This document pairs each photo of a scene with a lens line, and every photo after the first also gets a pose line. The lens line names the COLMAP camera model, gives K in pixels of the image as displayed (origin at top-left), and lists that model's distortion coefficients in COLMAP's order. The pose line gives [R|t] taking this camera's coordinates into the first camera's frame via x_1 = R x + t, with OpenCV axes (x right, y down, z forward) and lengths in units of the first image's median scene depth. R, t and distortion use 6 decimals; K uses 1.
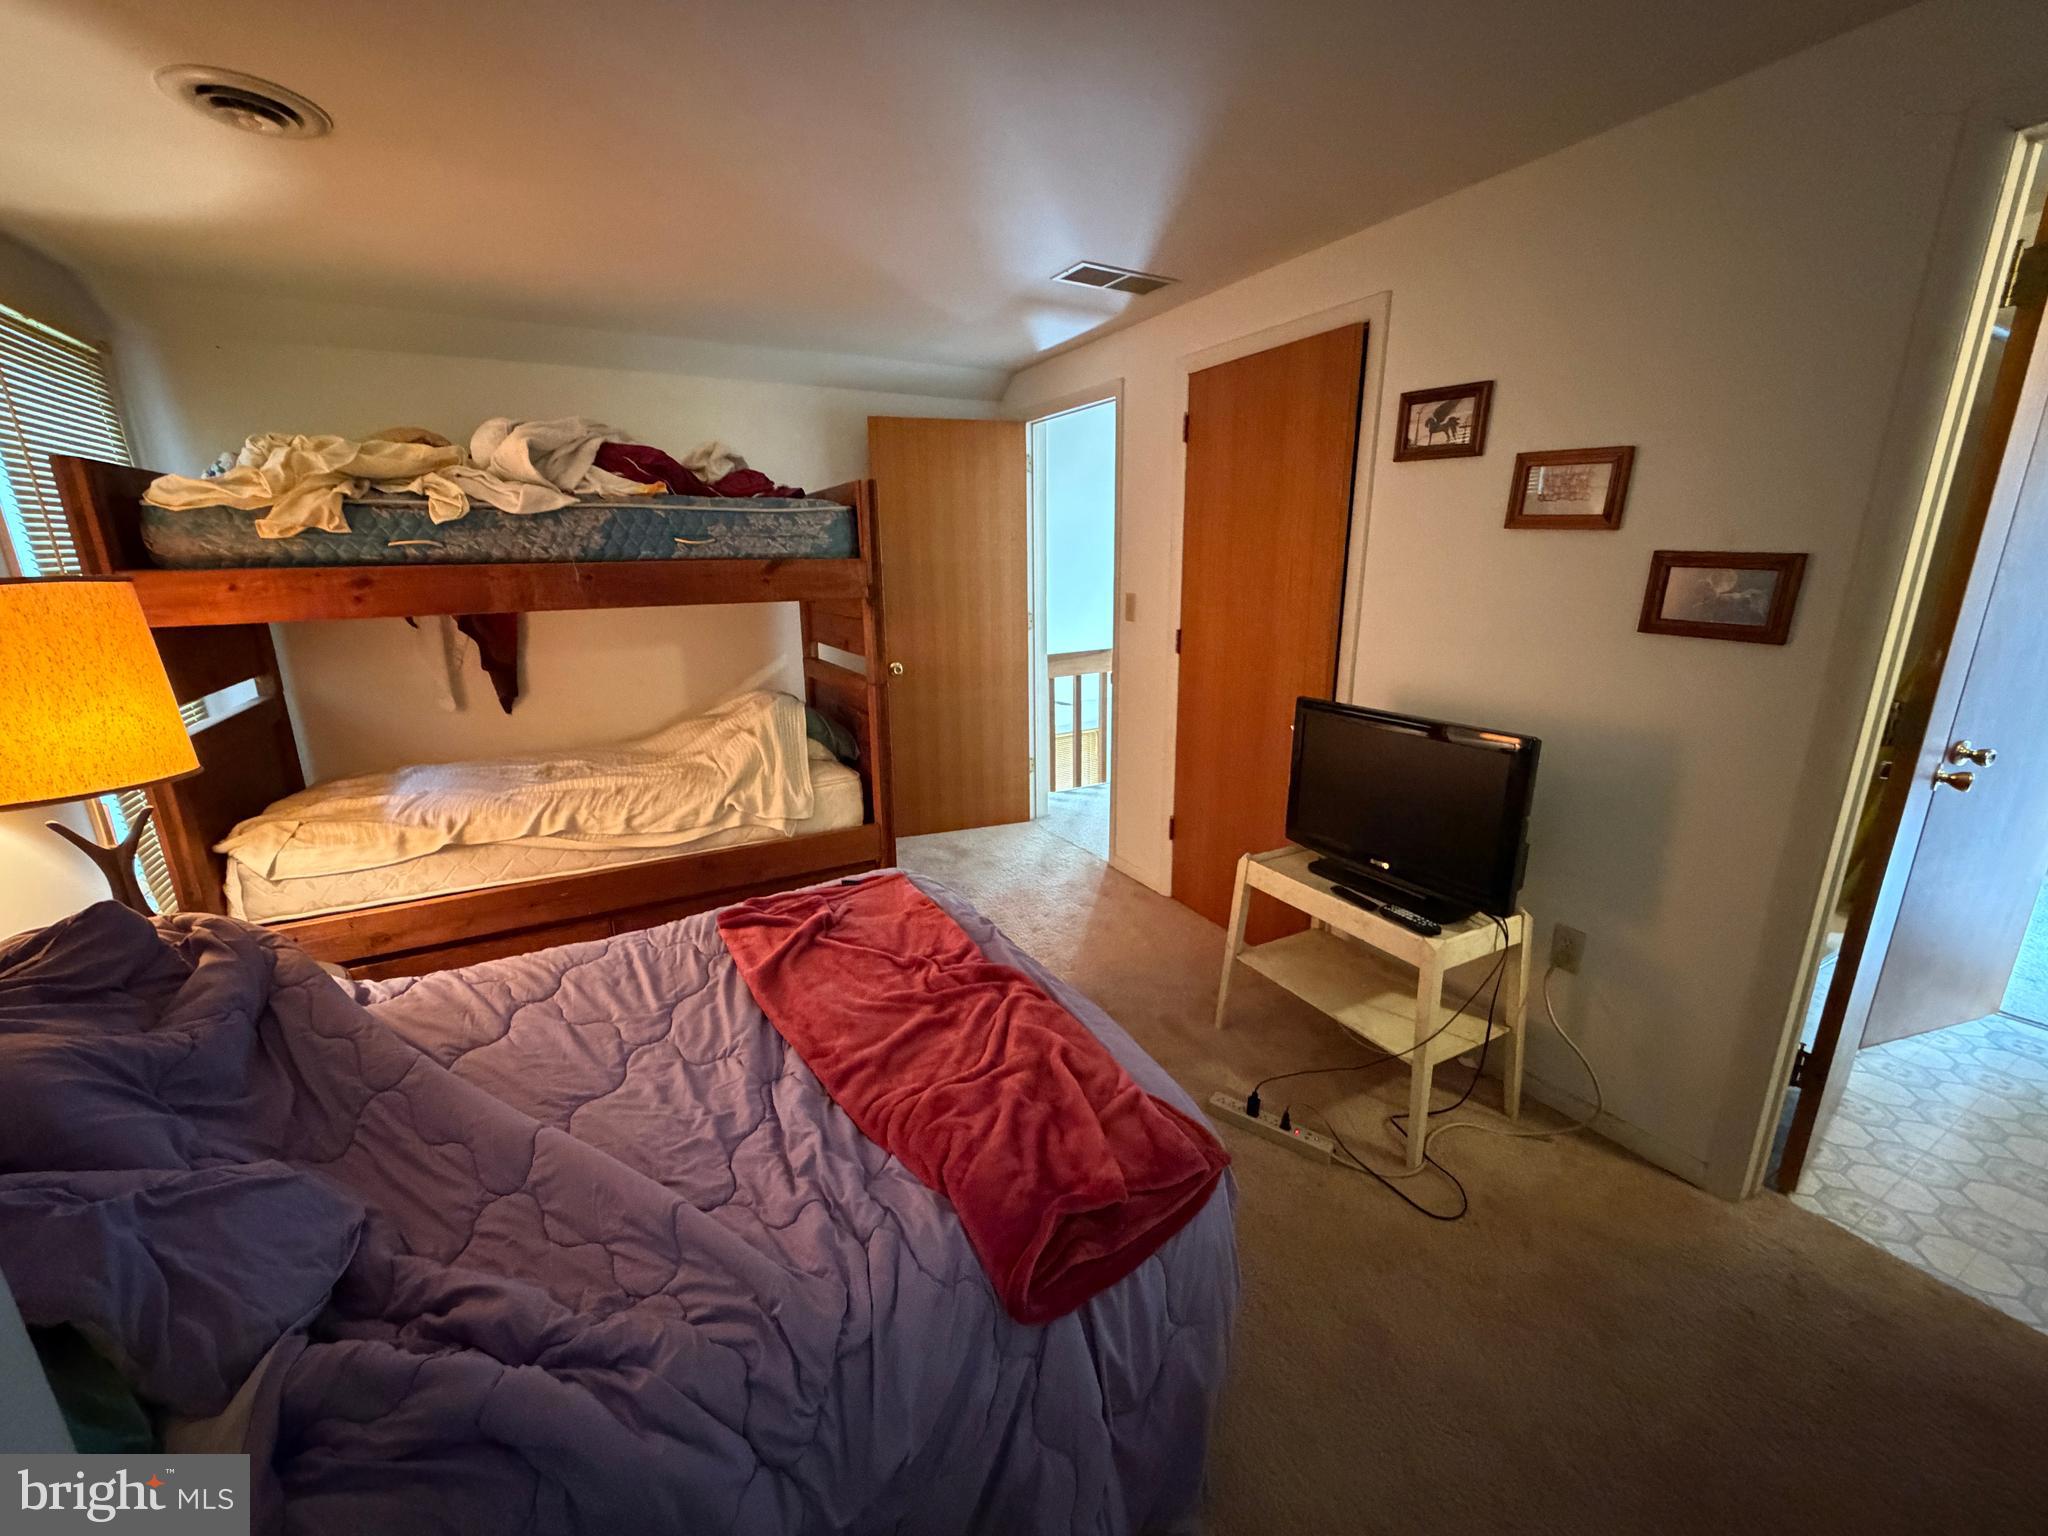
lens RADIAL K [[808.9, 0, 1024.0], [0, 808.9, 768.0], [0, 0, 1]] dist [-0.007583, -0.000149]
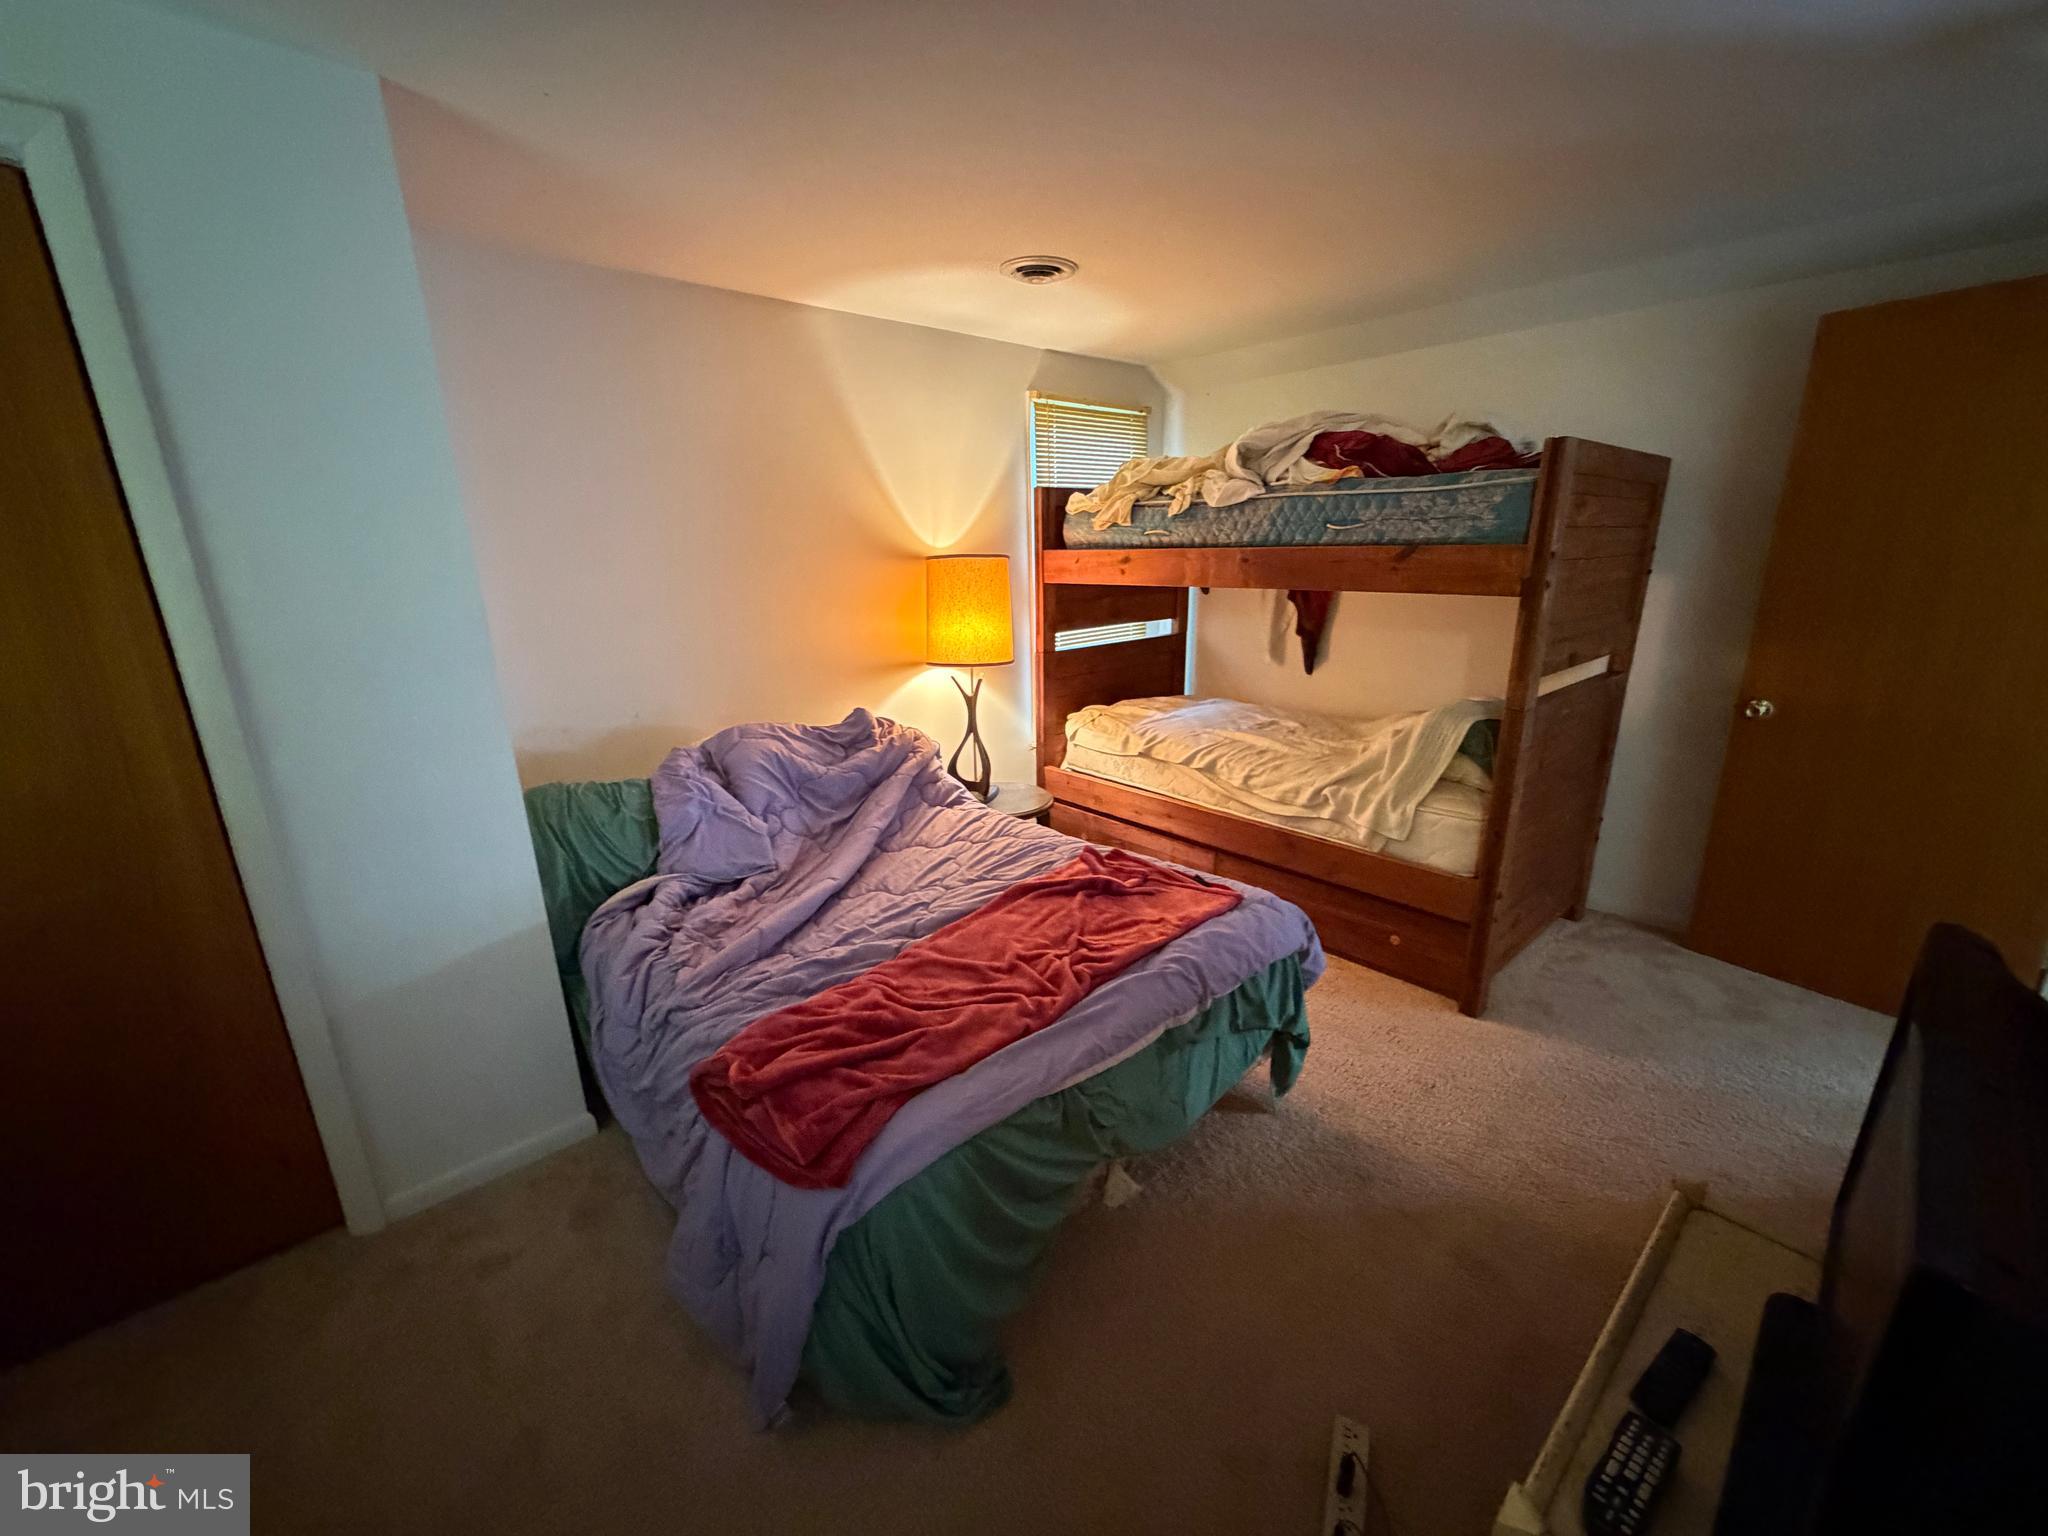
lens RADIAL K [[813.9, 0, 1020.2], [0, 813.9, 769.8], [0, 0, 1]] dist [0.000529, 0.000218]
pose [[0.226531, 0.269741, -0.935908, 0.510559], [-0.232264, 0.948127, 0.217045, -0.122047], [0.945905, 0.168210, 0.277432, 0.397685]]
